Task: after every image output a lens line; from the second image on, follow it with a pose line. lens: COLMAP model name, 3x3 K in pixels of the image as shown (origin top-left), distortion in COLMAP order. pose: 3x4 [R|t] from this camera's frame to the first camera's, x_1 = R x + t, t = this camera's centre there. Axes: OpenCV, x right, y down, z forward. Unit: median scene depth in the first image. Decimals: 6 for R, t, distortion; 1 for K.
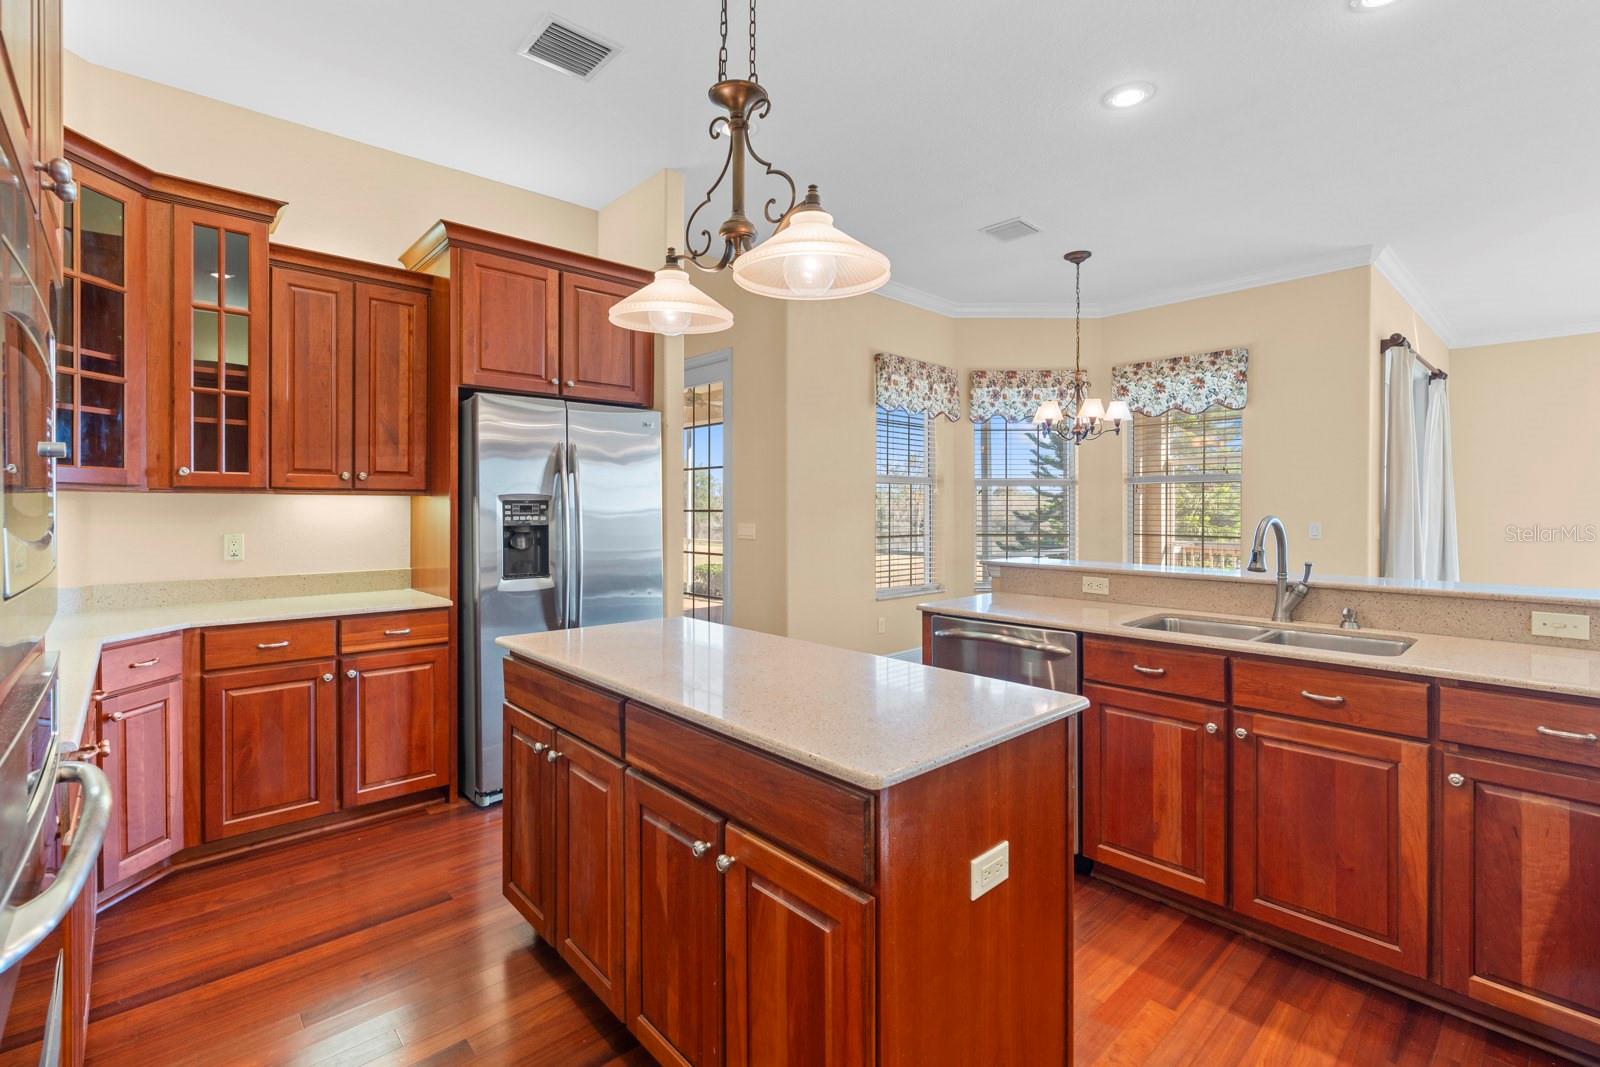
lens RADIAL K [[746.1, 0, 796.0], [0, 746.1, 501.1], [0, 0, 1]] dist [0.001634, 0.000234]
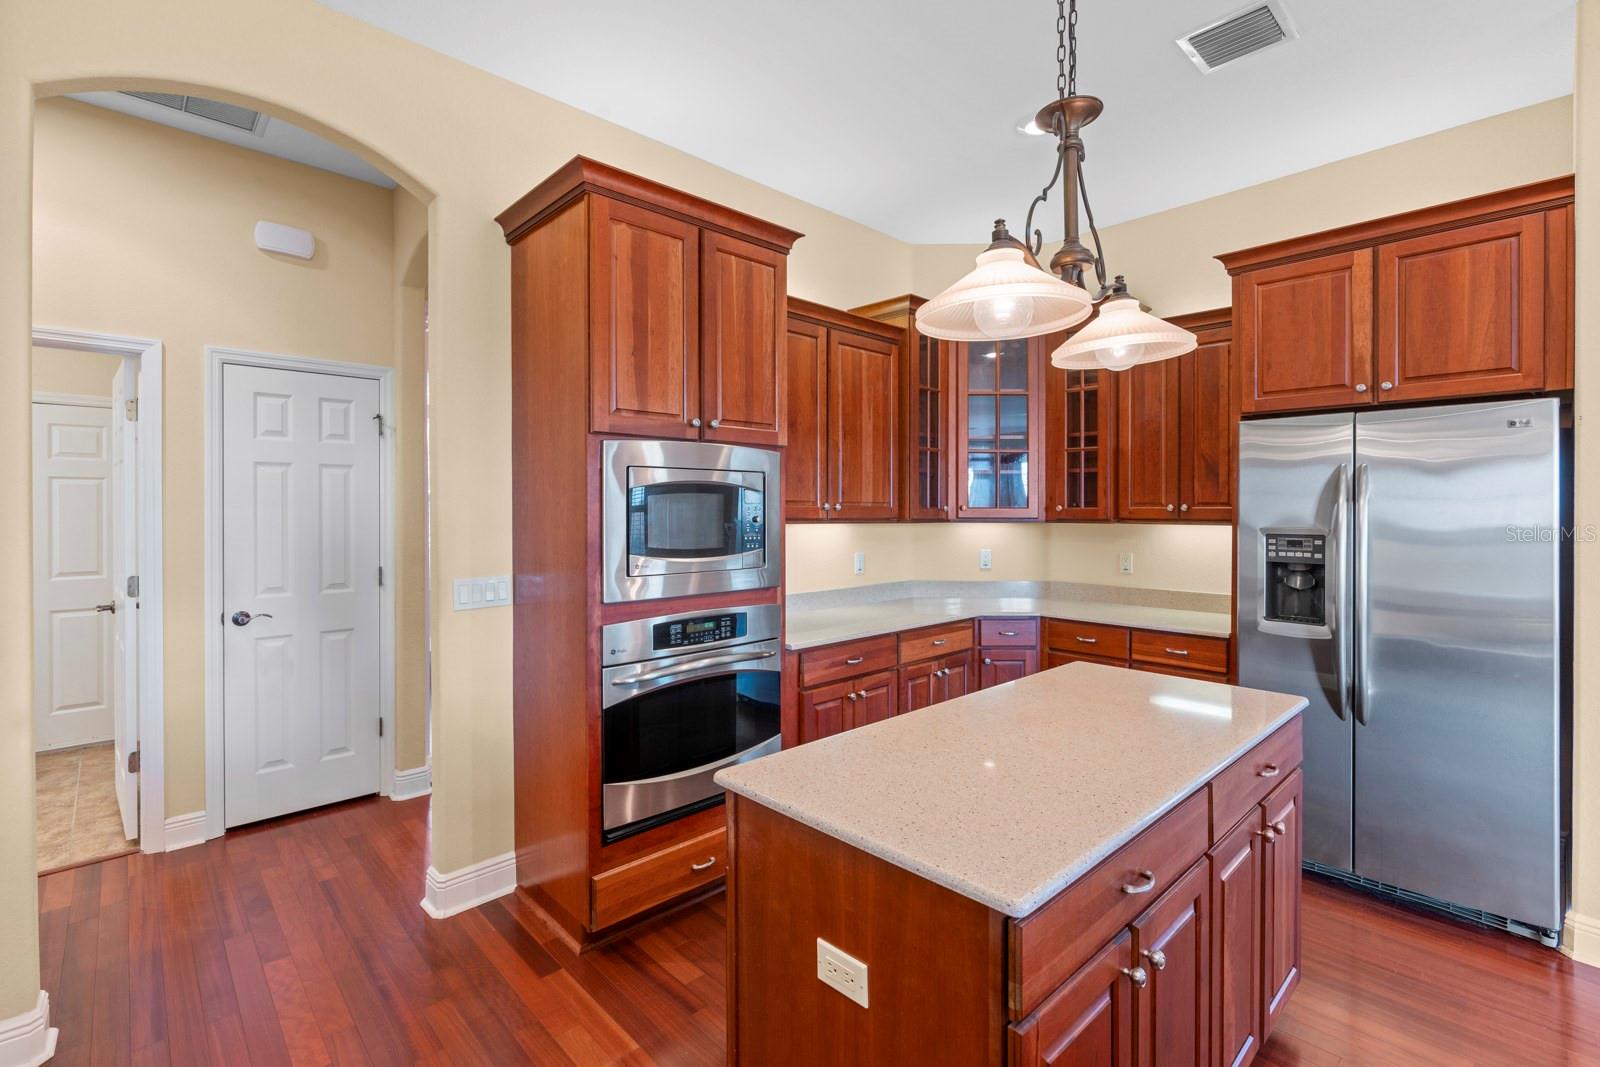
lens RADIAL K [[727.1, 0, 791.7], [0, 727.1, 514.0], [0, 0, 1]] dist [-0.001910, -0.000240]
pose [[0.009809, 0.004716, -0.999941, 0.494560], [0.003943, 0.999981, 0.004754, -0.031619], [0.999944, -0.003989, 0.009791, 0.400961]]
